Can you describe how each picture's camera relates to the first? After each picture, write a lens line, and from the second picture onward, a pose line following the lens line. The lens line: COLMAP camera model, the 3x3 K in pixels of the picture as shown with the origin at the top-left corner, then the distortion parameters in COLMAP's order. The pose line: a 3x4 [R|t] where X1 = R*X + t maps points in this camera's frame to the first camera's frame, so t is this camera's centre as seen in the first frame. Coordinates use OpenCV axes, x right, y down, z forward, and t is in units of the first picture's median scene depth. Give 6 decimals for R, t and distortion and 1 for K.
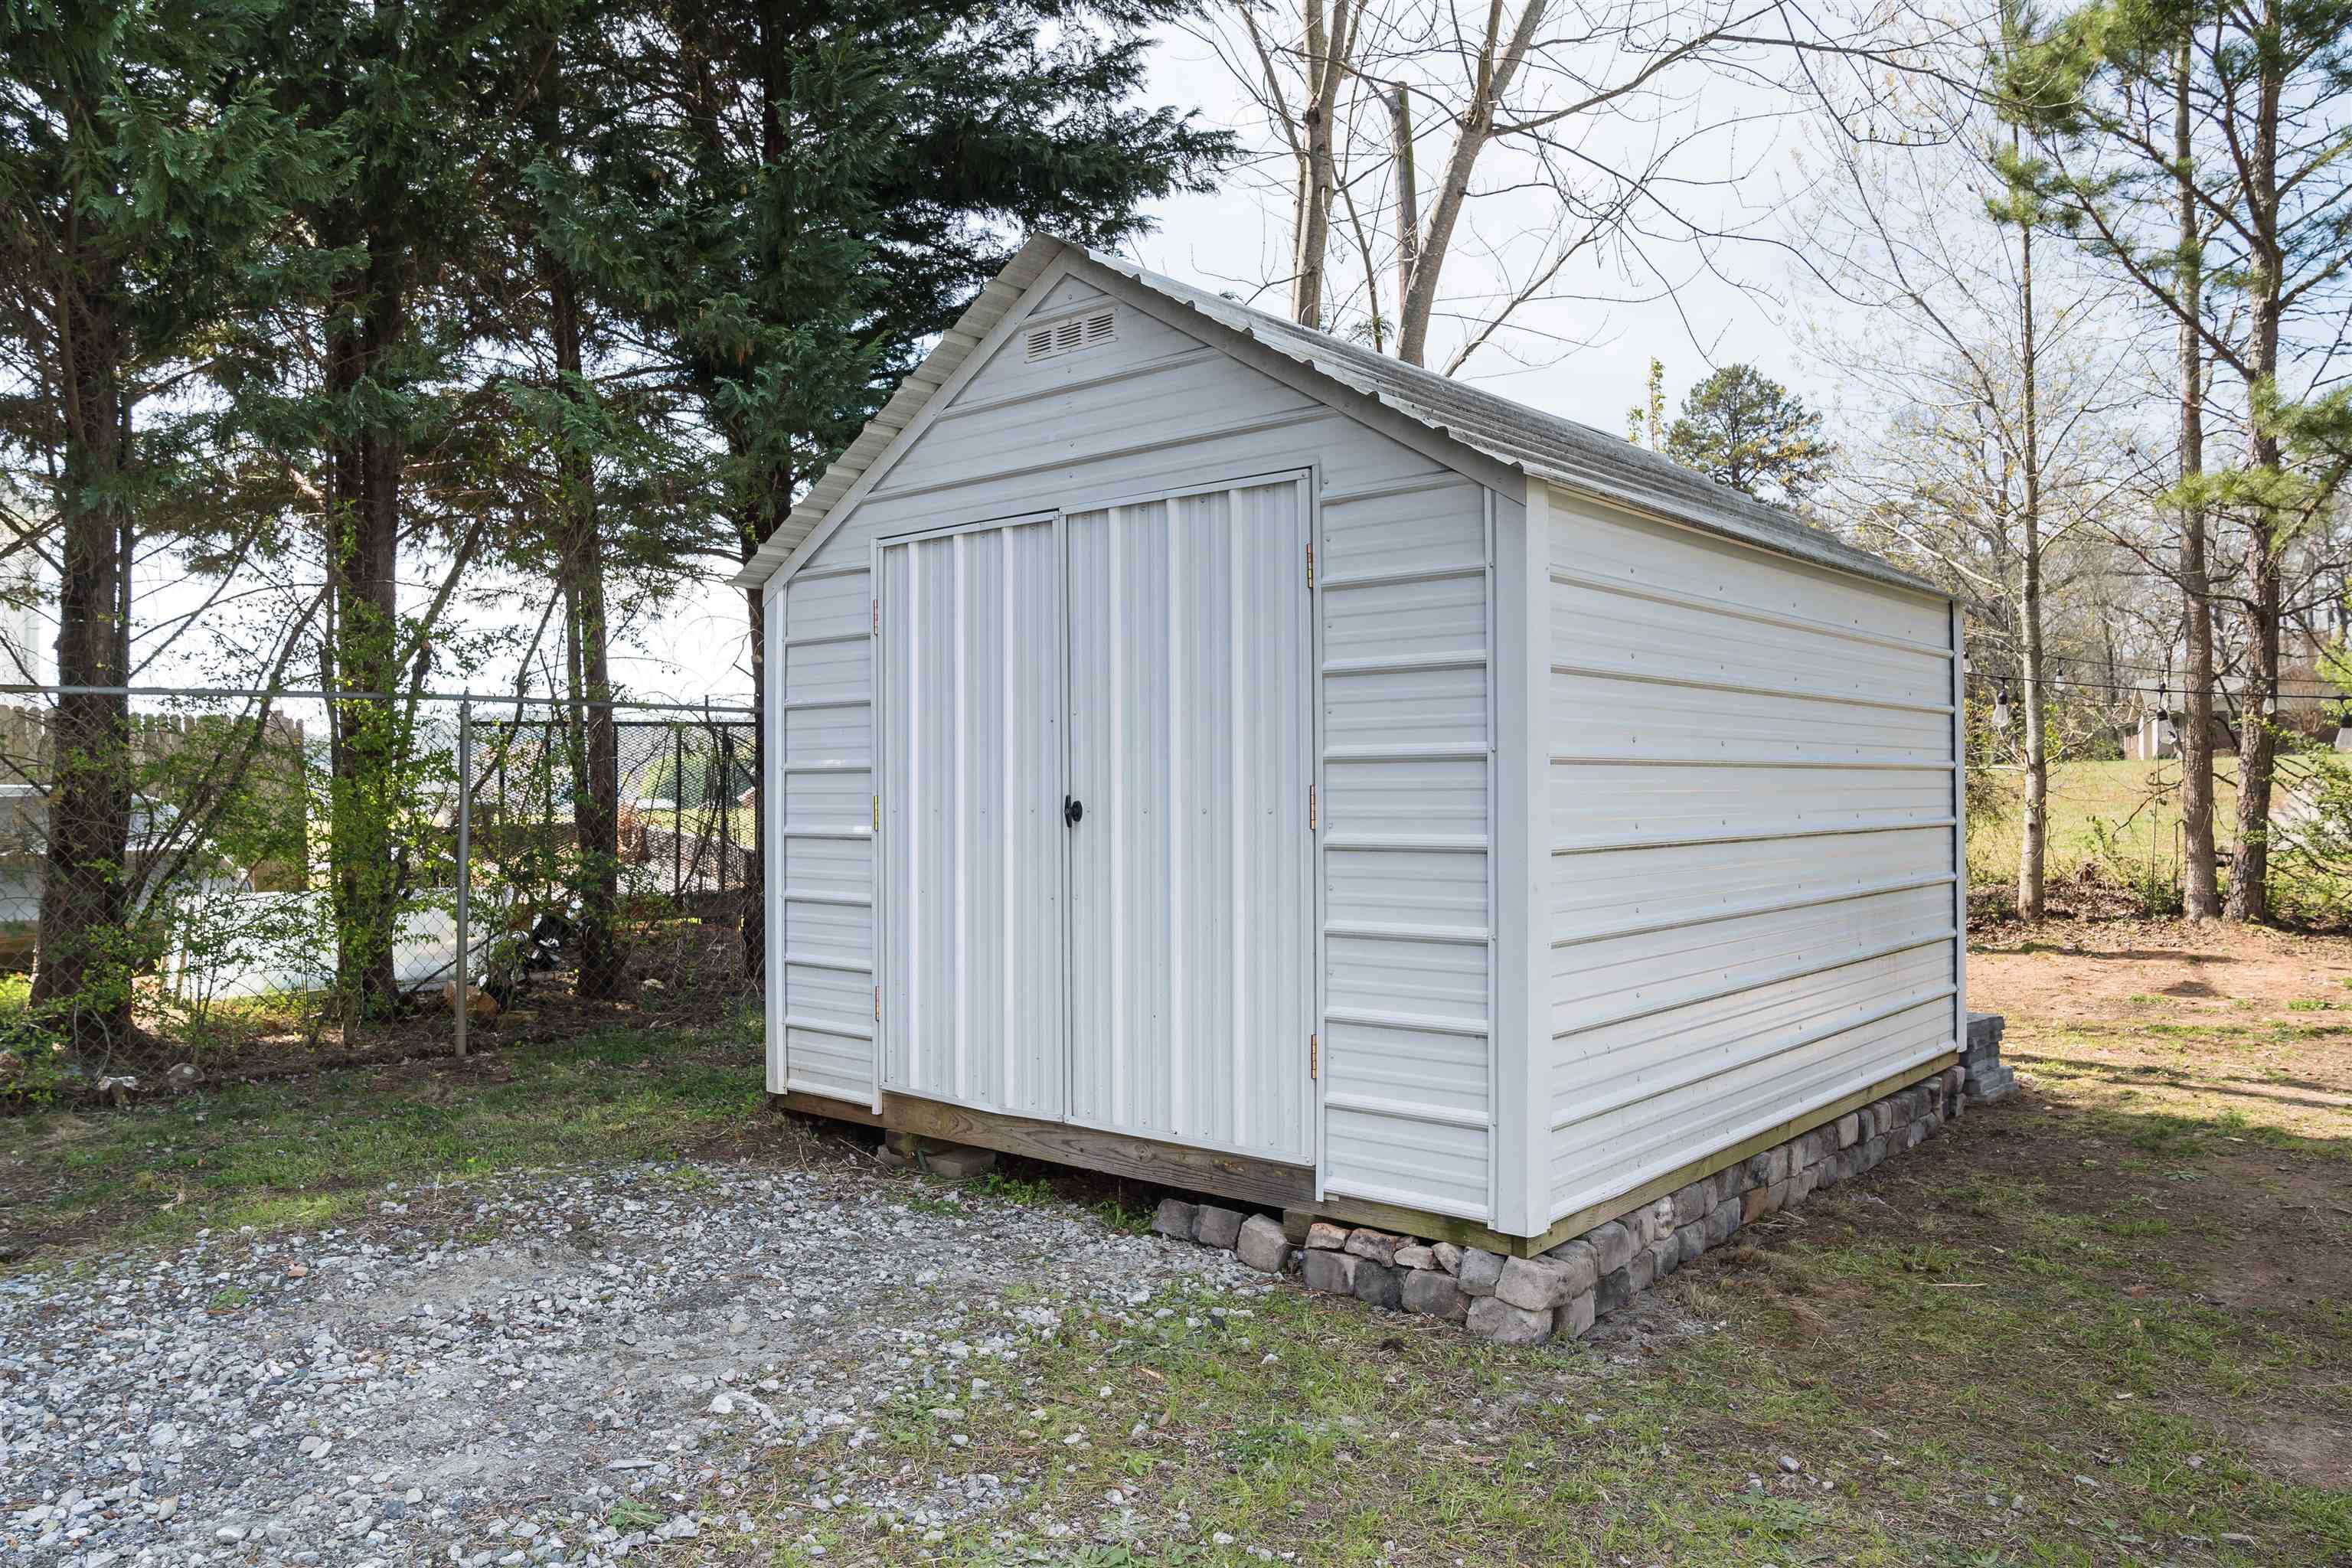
lens RADIAL K [[1608.7, 0, 1184.5], [0, 1608.7, 795.5], [0, 0, 1]] dist [-0.030226, 0.008511]
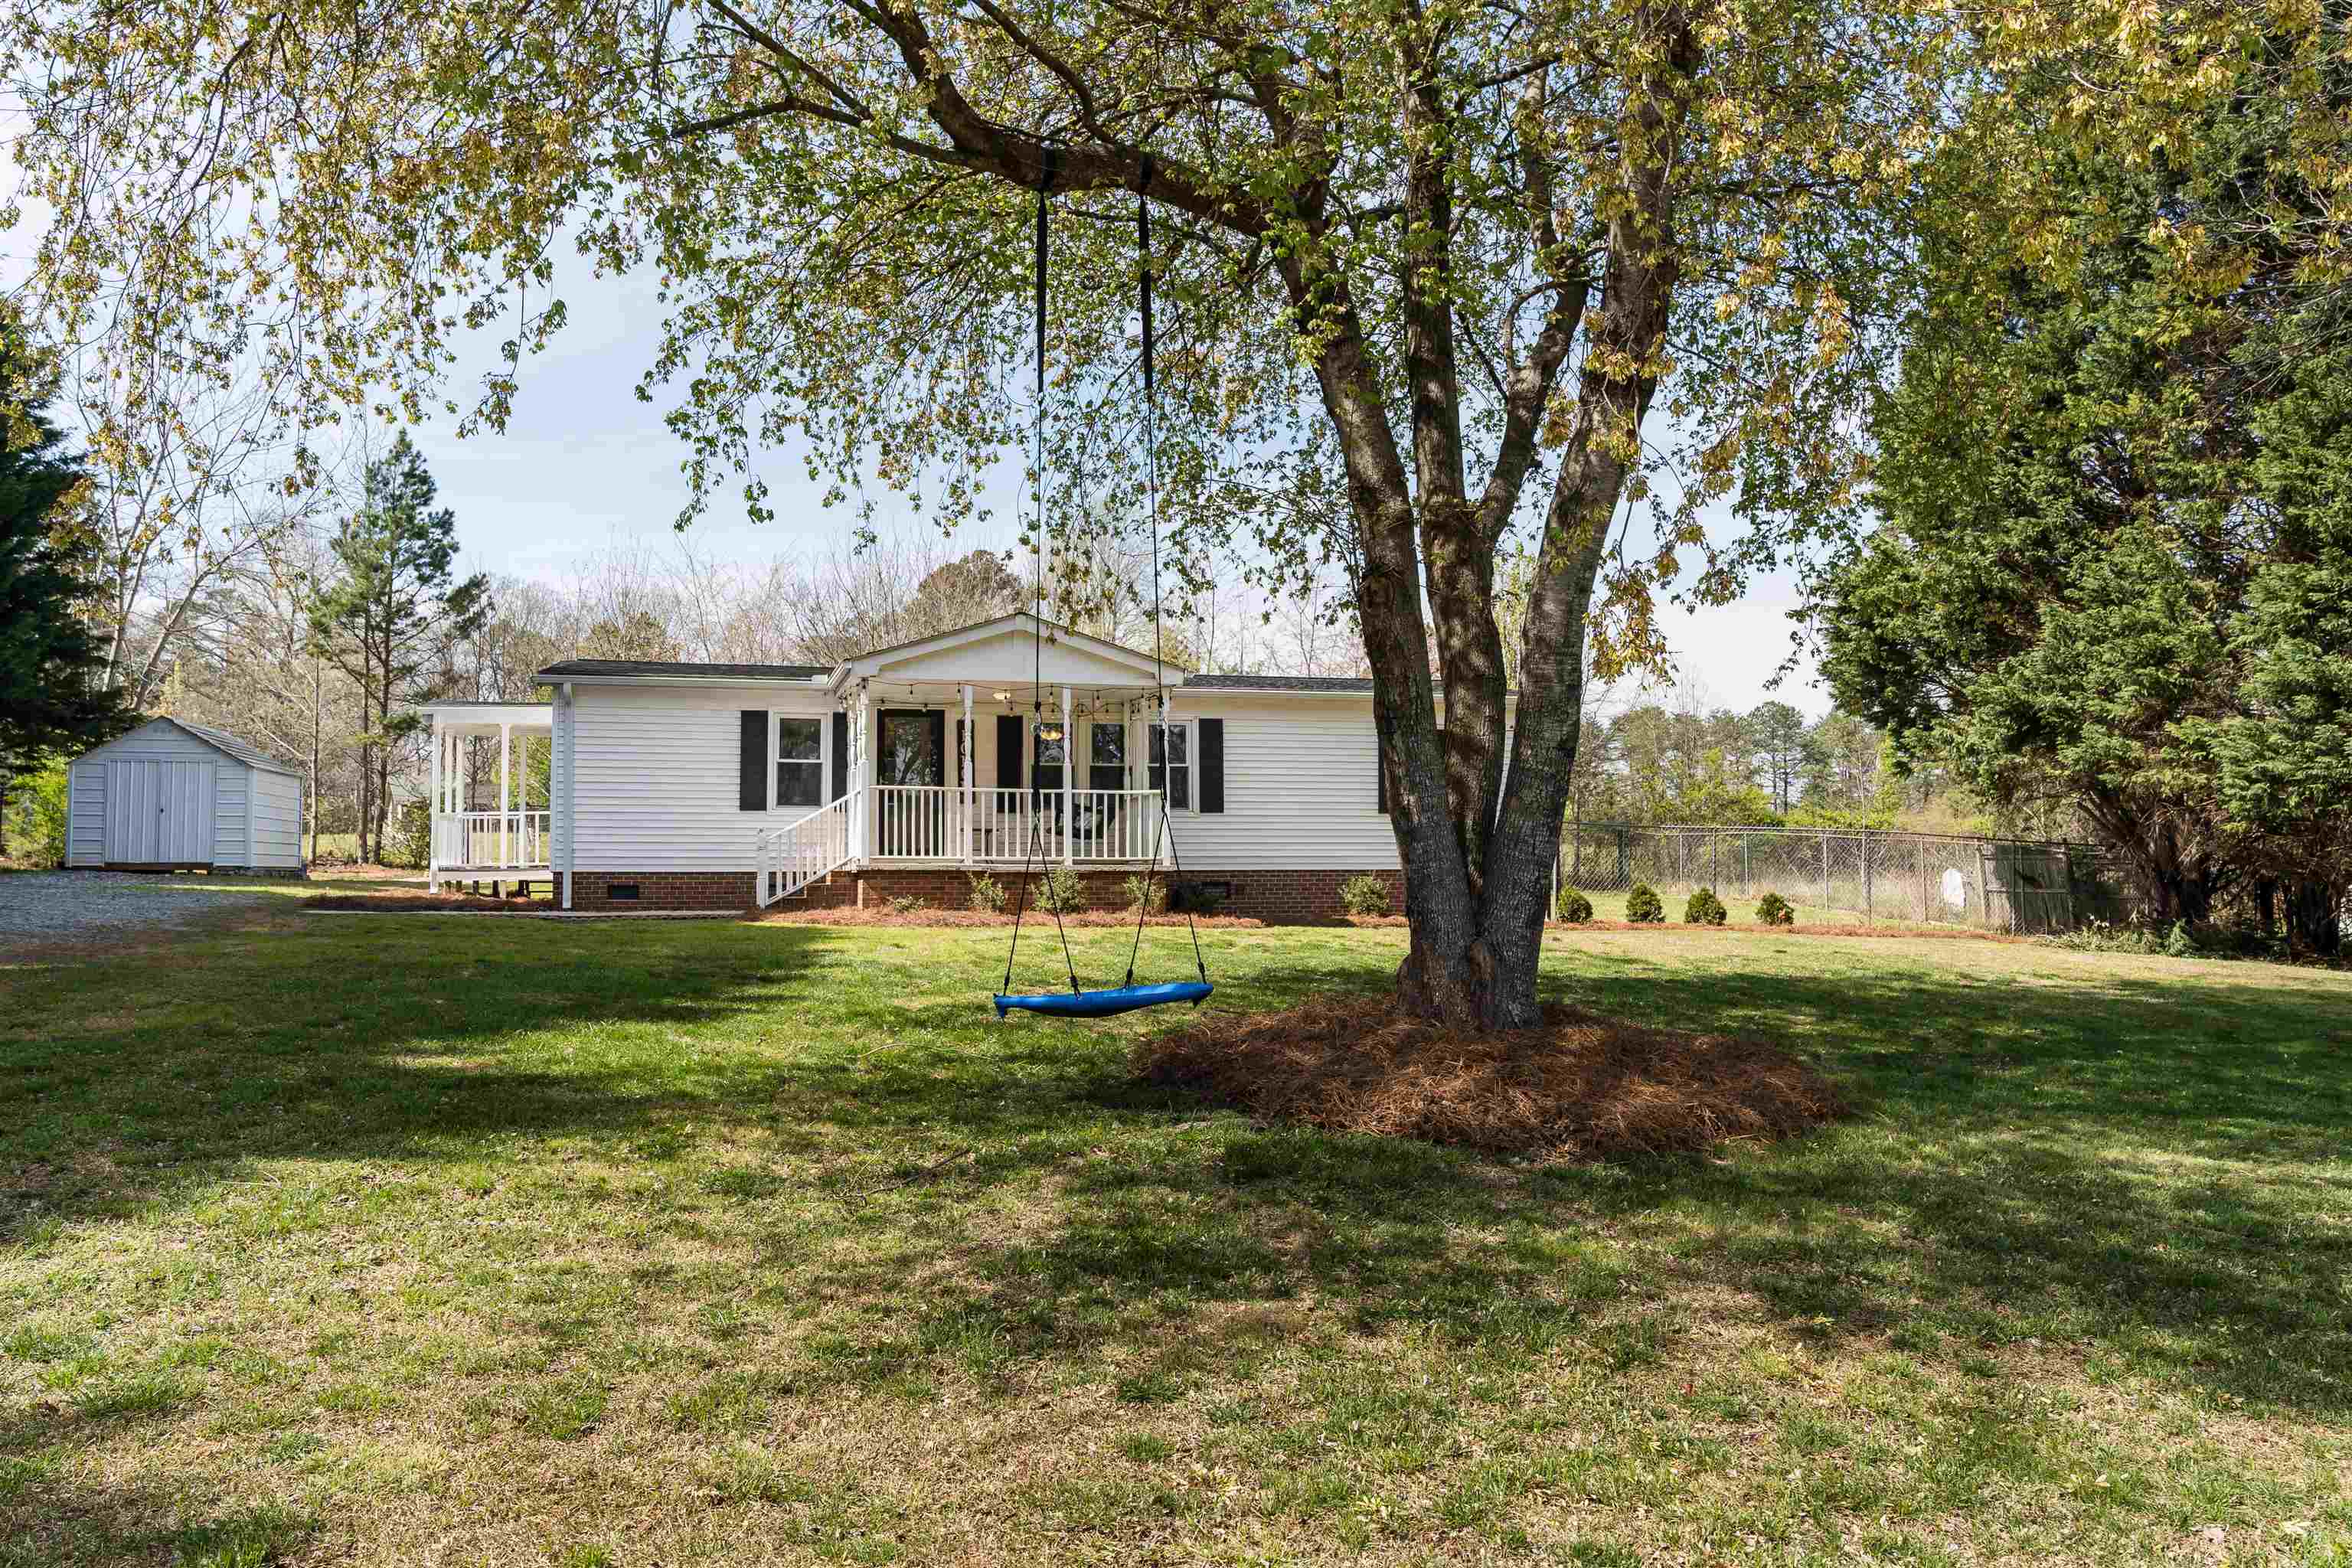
lens RADIAL K [[1873.7, 0, 1182.2], [0, 1873.7, 764.0], [0, 0, 1]] dist [0.054204, 0.010249]
pose [[0.598818, 0.059692, 0.798658, -1.568205], [-0.003523, 0.997405, -0.071905, 0.152978], [-0.800877, 0.040245, 0.597474, -2.856642]]
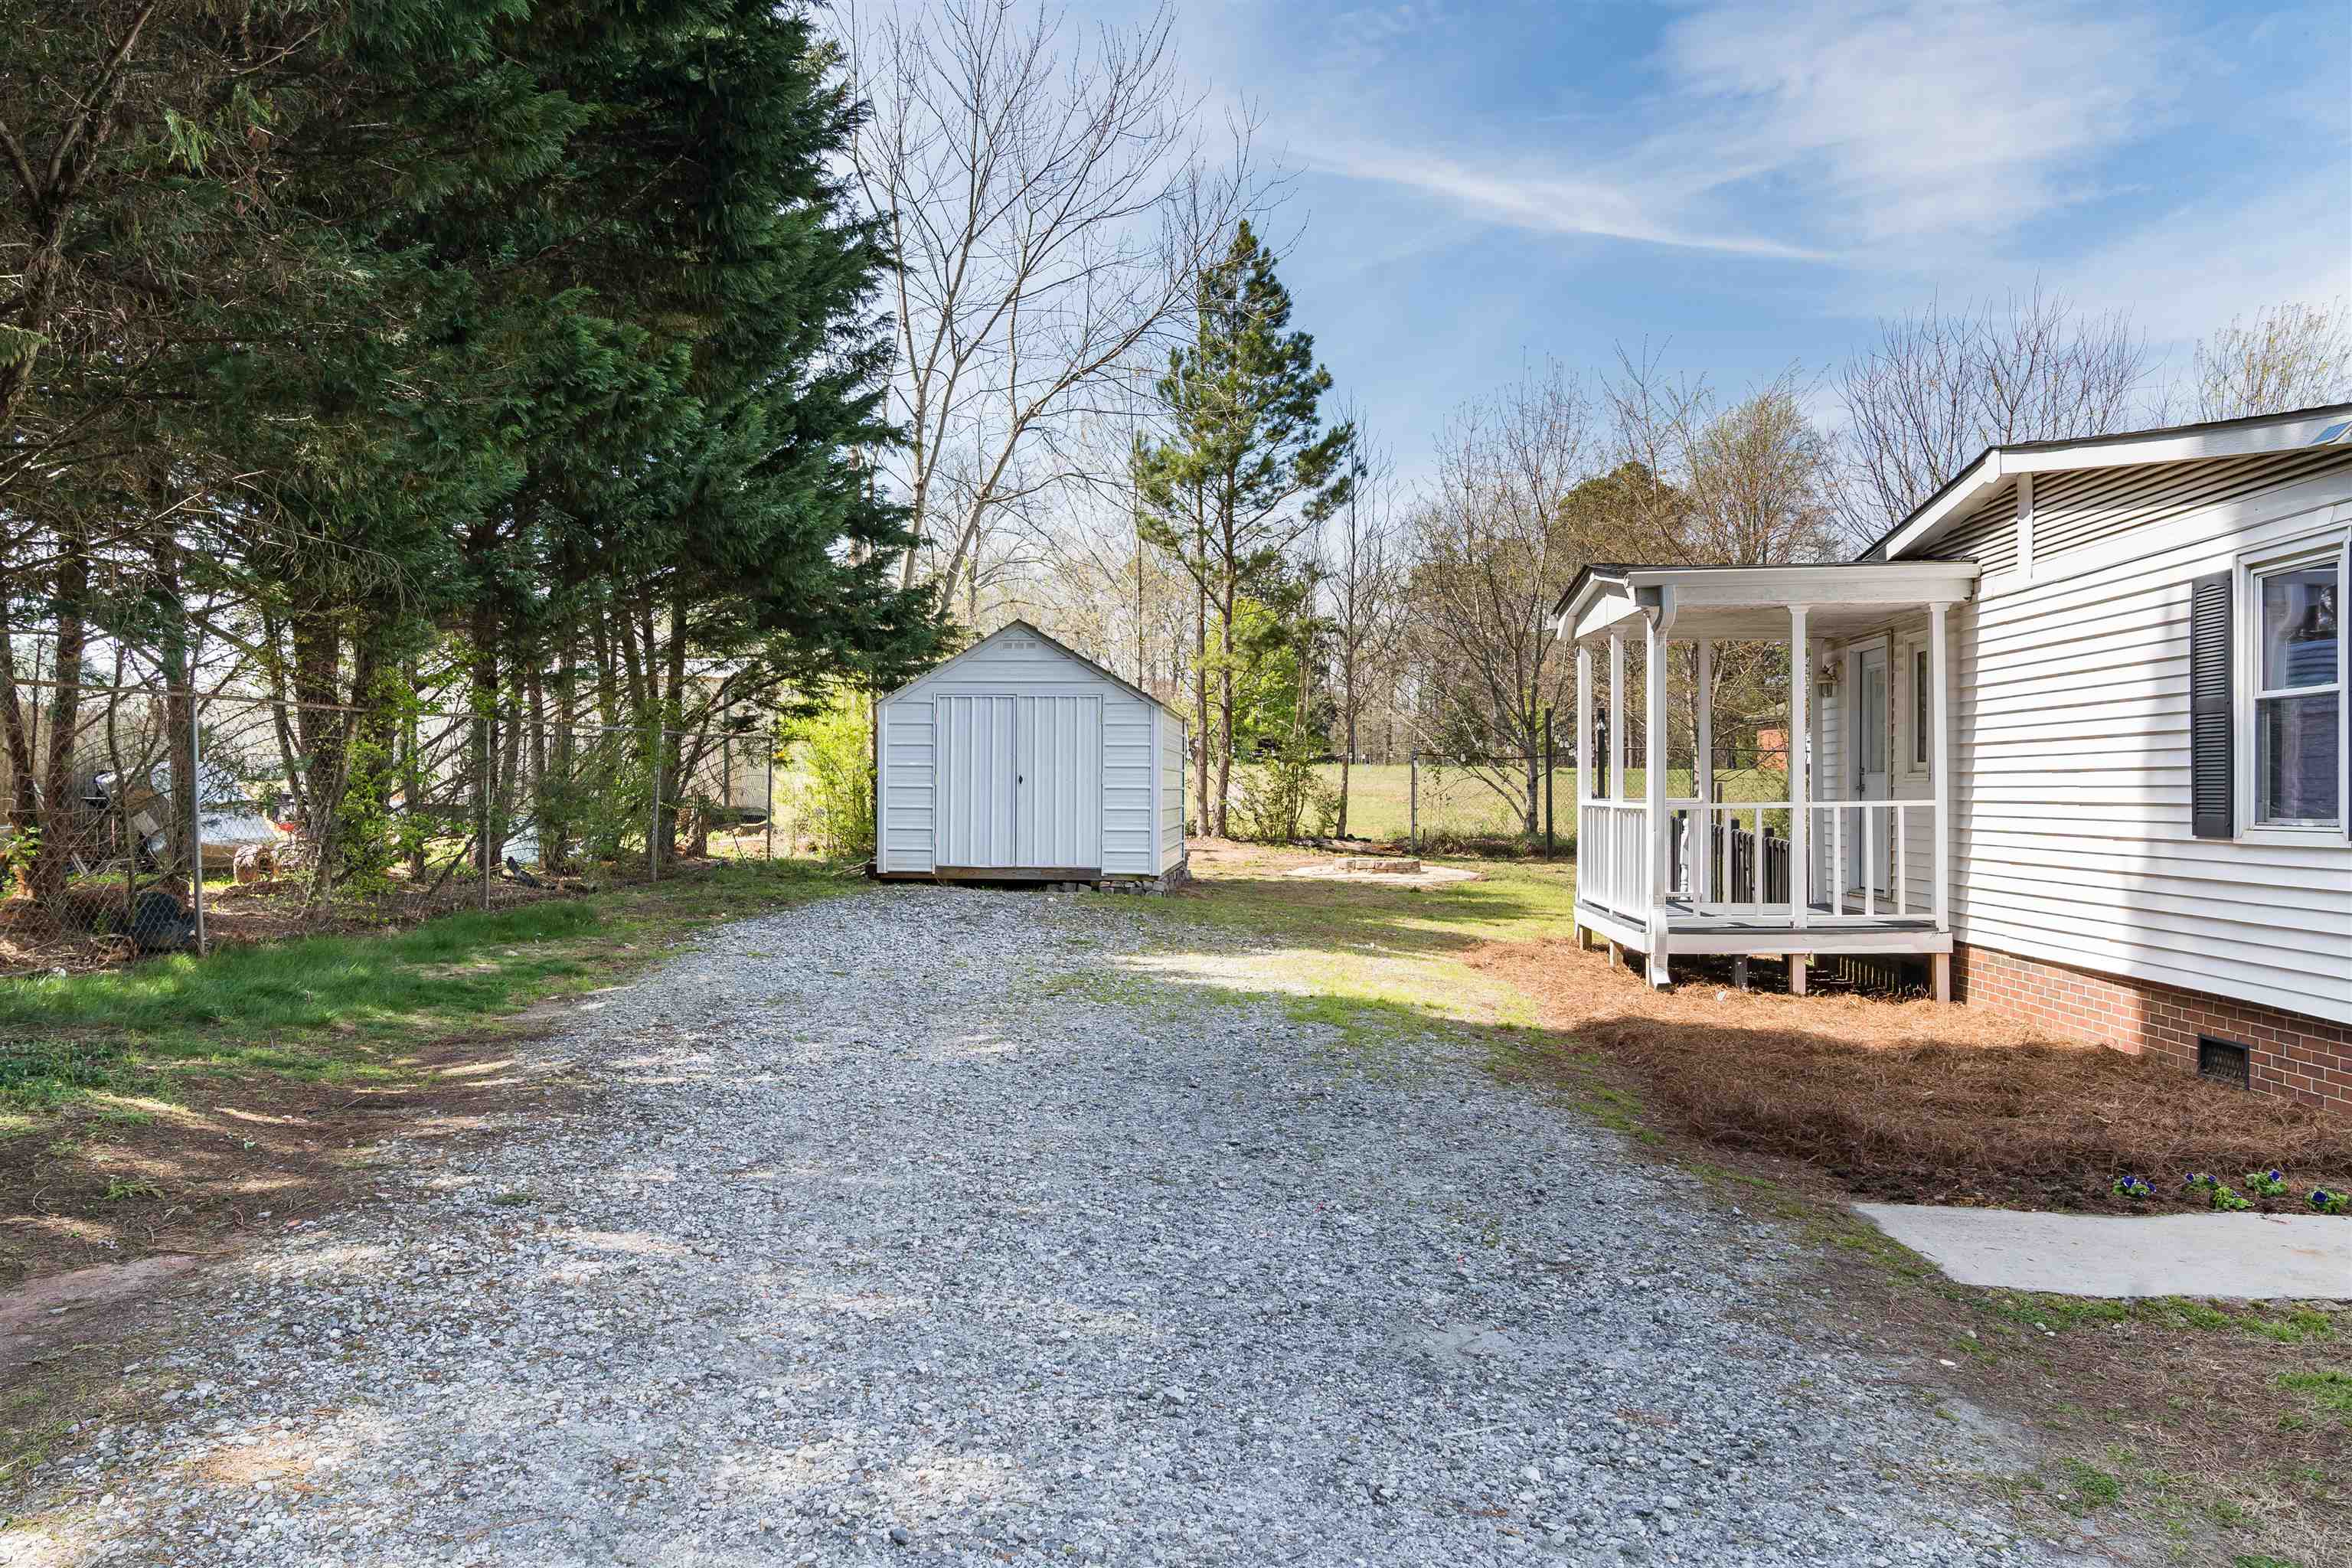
lens RADIAL K [[1608.7, 0, 1266.0], [0, 1608.7, 792.9], [0, 0, 1]] dist [-0.030226, 0.008511]
pose [[0.763152, 0.009224, 0.646153, -0.879863], [-0.006842, 0.999957, -0.006194, 0.026338], [-0.646183, 0.000305, 0.763183, -0.934675]]
